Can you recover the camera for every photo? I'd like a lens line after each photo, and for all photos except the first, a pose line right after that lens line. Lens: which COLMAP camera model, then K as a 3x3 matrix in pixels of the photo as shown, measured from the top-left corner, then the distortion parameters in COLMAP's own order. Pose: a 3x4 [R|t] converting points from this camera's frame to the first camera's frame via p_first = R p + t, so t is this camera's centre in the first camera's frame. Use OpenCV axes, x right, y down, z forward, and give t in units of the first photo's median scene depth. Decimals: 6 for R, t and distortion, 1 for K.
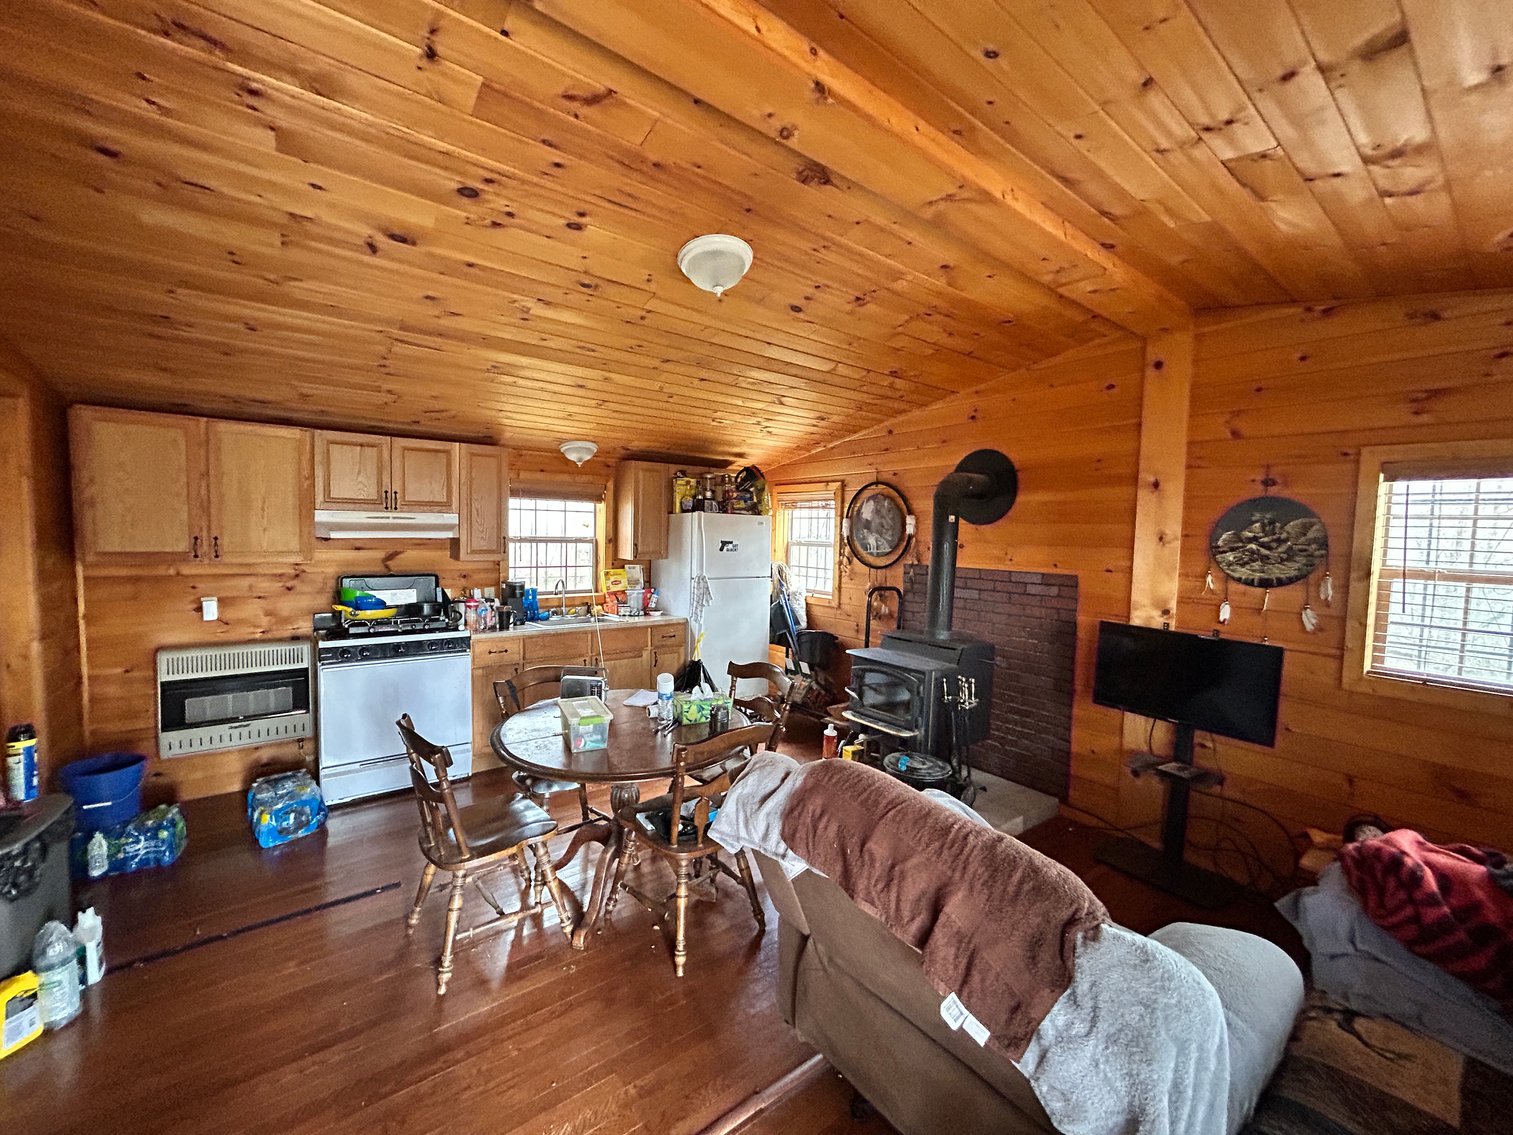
lens RADIAL K [[606.9, 0, 753.2], [0, 606.9, 566.1], [0, 0, 1]] dist [-0.003629, 0.000020]
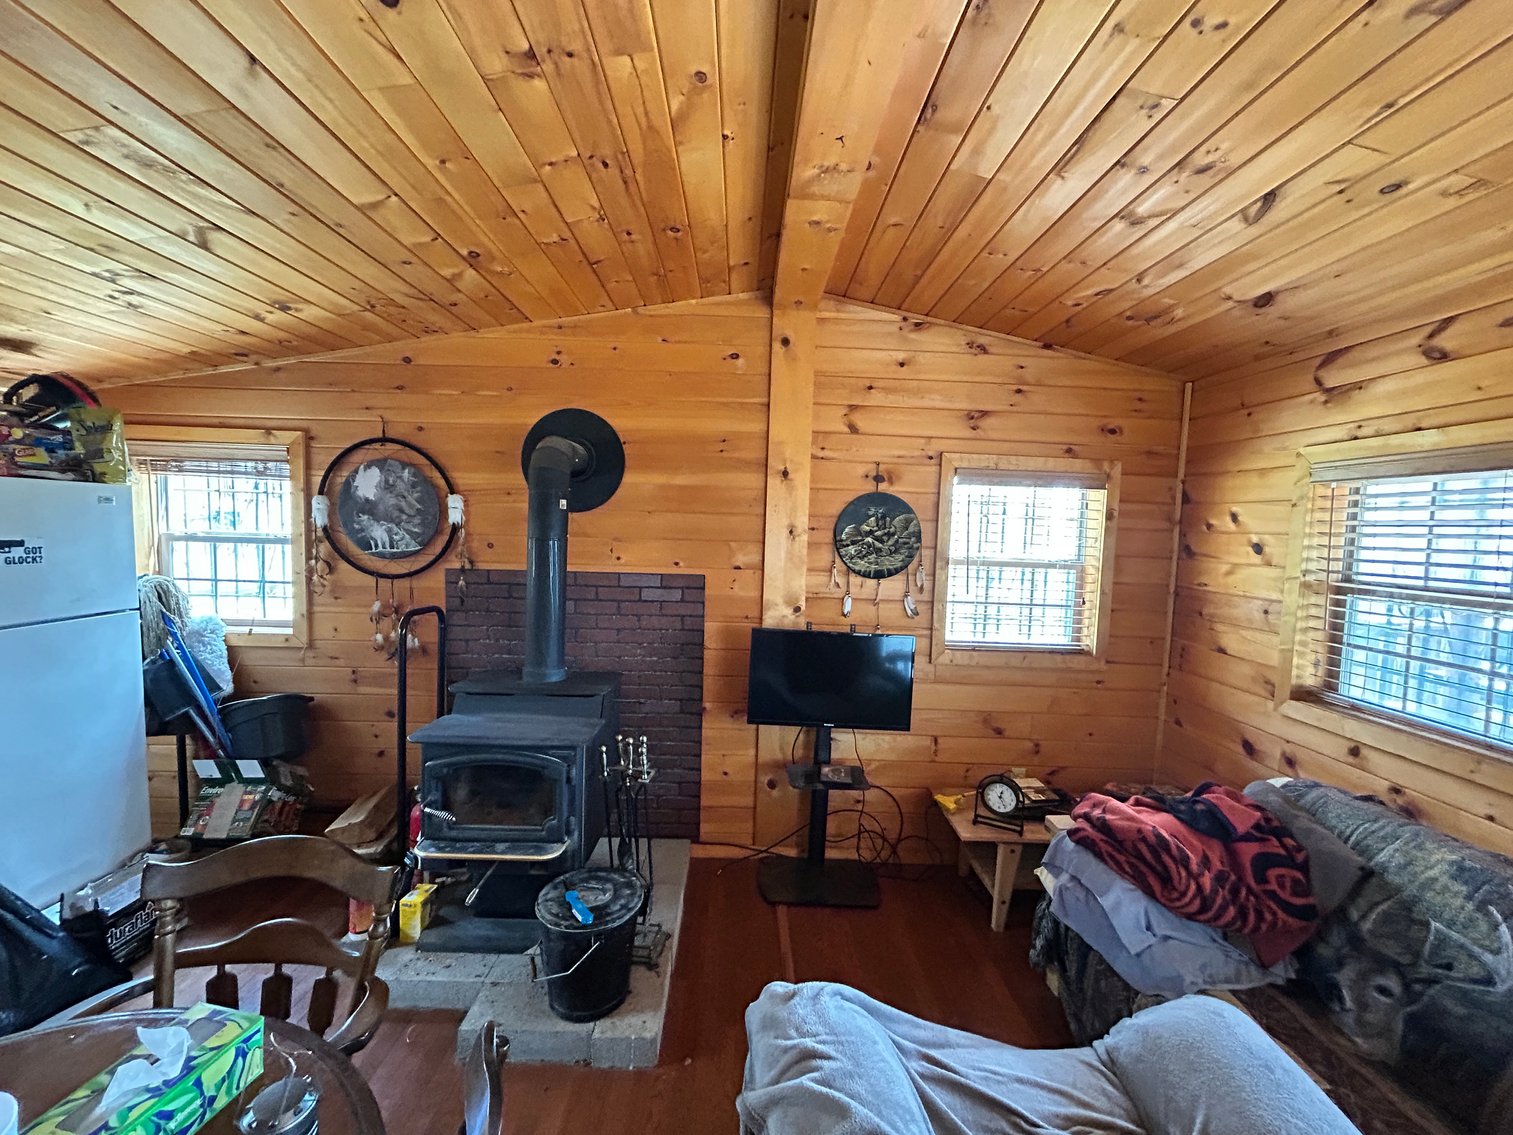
lens RADIAL K [[606.9, 0, 754.8], [0, 606.9, 563.3], [0, 0, 1]] dist [-0.003629, 0.000020]
pose [[0.588765, -0.060214, 0.806059, -0.127667], [0.031276, 0.998172, 0.051721, -0.051585], [-0.807699, -0.005241, 0.589572, 0.540462]]
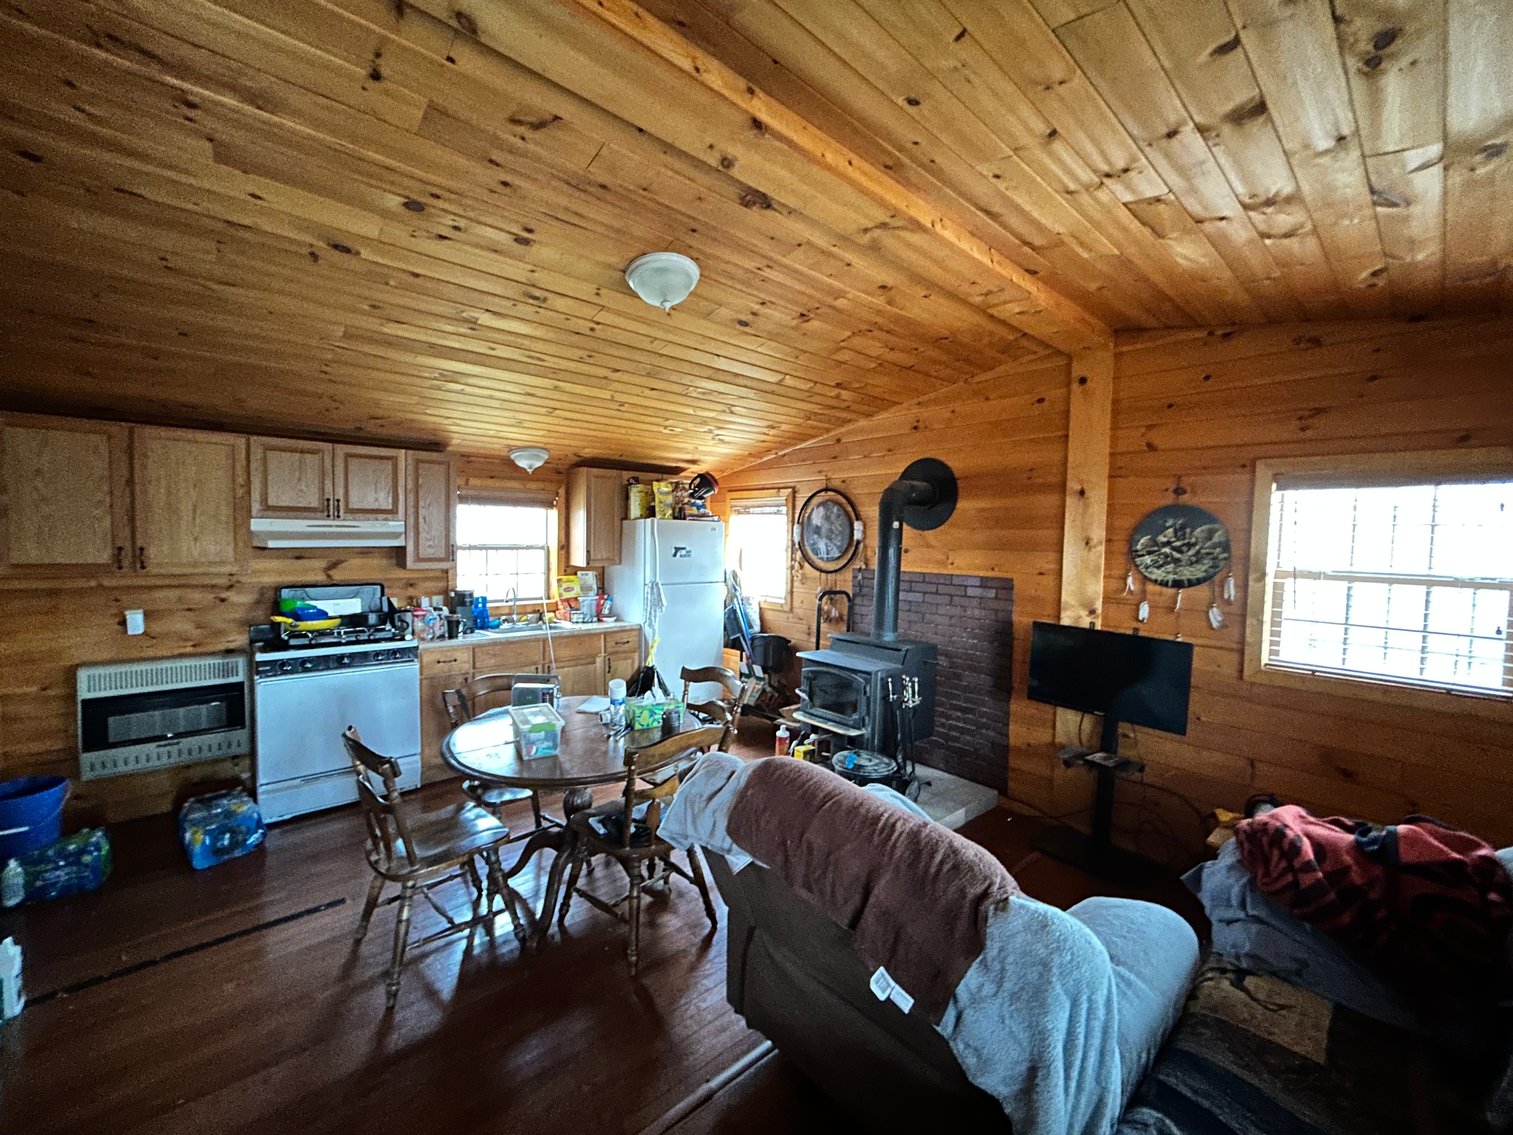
lens RADIAL K [[606.9, 0, 753.4], [0, 606.9, 566.0], [0, 0, 1]] dist [-0.003629, 0.000020]
pose [[0.997452, -0.008467, 0.070831, 0.011357], [0.008924, 0.999941, -0.006133, -0.004049], [-0.070775, 0.006750, 0.997470, -0.027916]]
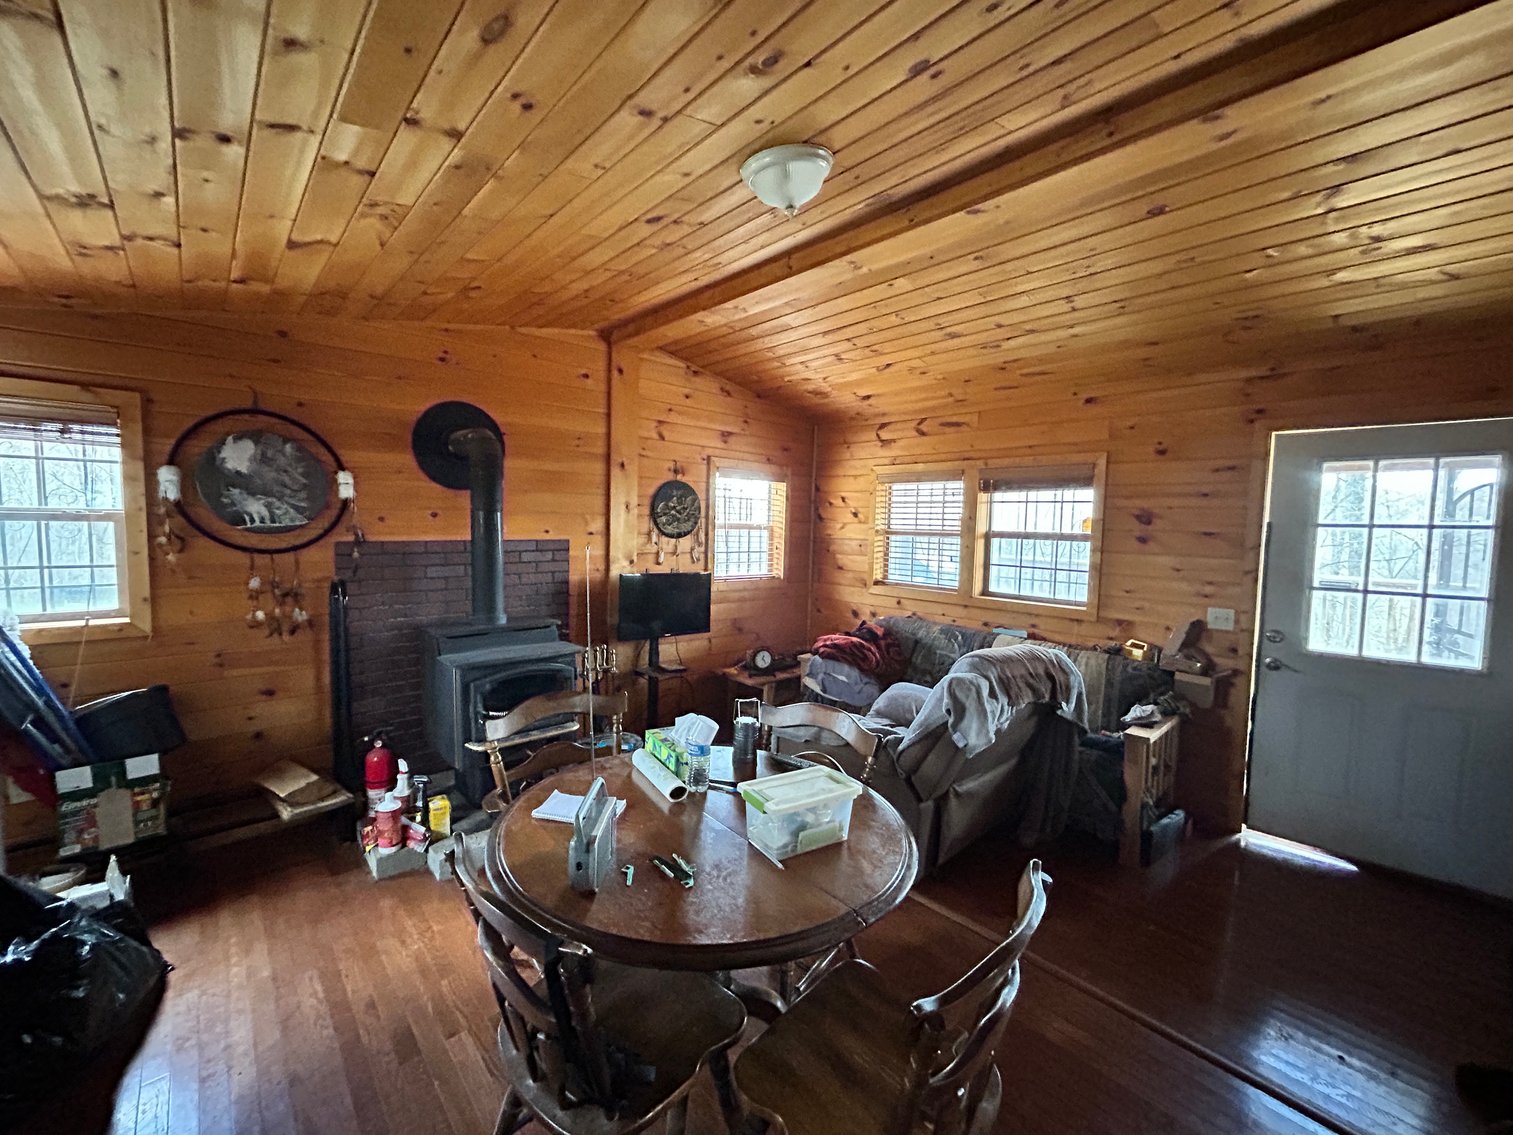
lens RADIAL K [[606.9, 0, 755.0], [0, 606.9, 564.2], [0, 0, 1]] dist [-0.003629, 0.000020]
pose [[-0.091487, -0.100159, 0.990756, -0.738205], [0.031641, 0.994134, 0.103422, -0.053508], [-0.995303, 0.040810, -0.087781, 0.923780]]
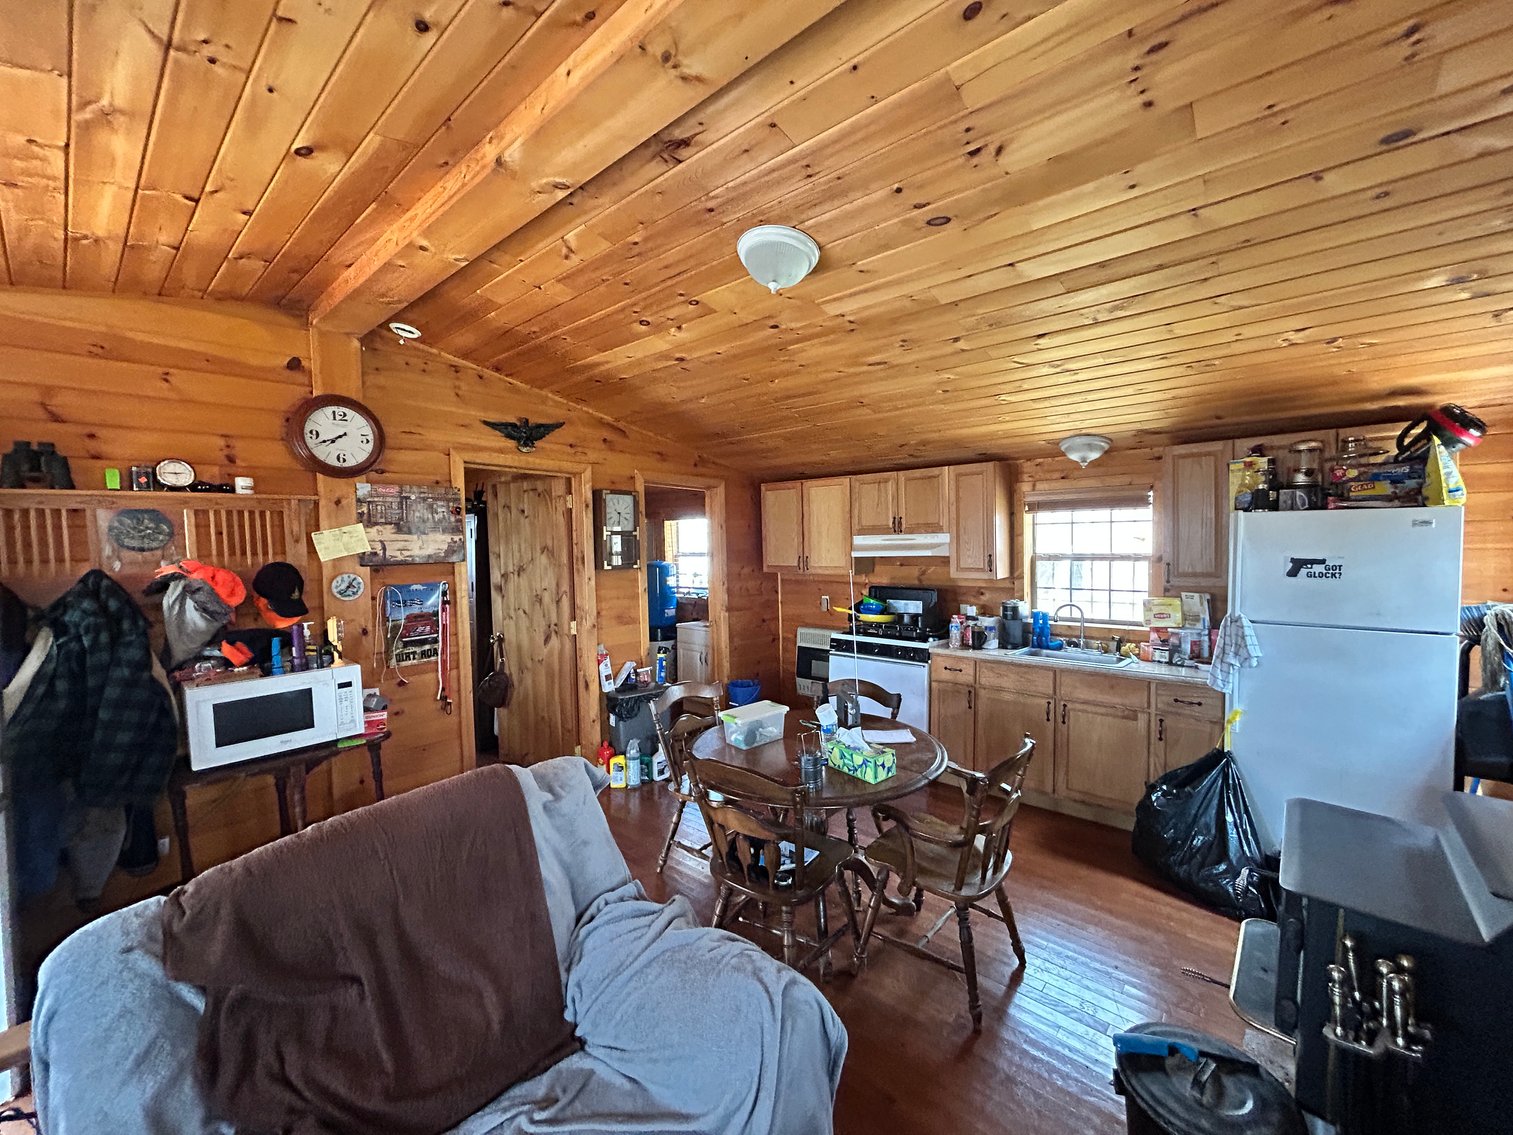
lens RADIAL K [[606.9, 0, 756.3], [0, 606.9, 566.8], [0, 0, 1]] dist [-0.003629, 0.000020]
pose [[0.200885, 0.013481, -0.979522, 0.676464], [-0.036732, 0.999306, 0.006220, -0.031939], [0.978926, 0.034730, 0.201240, 0.652894]]
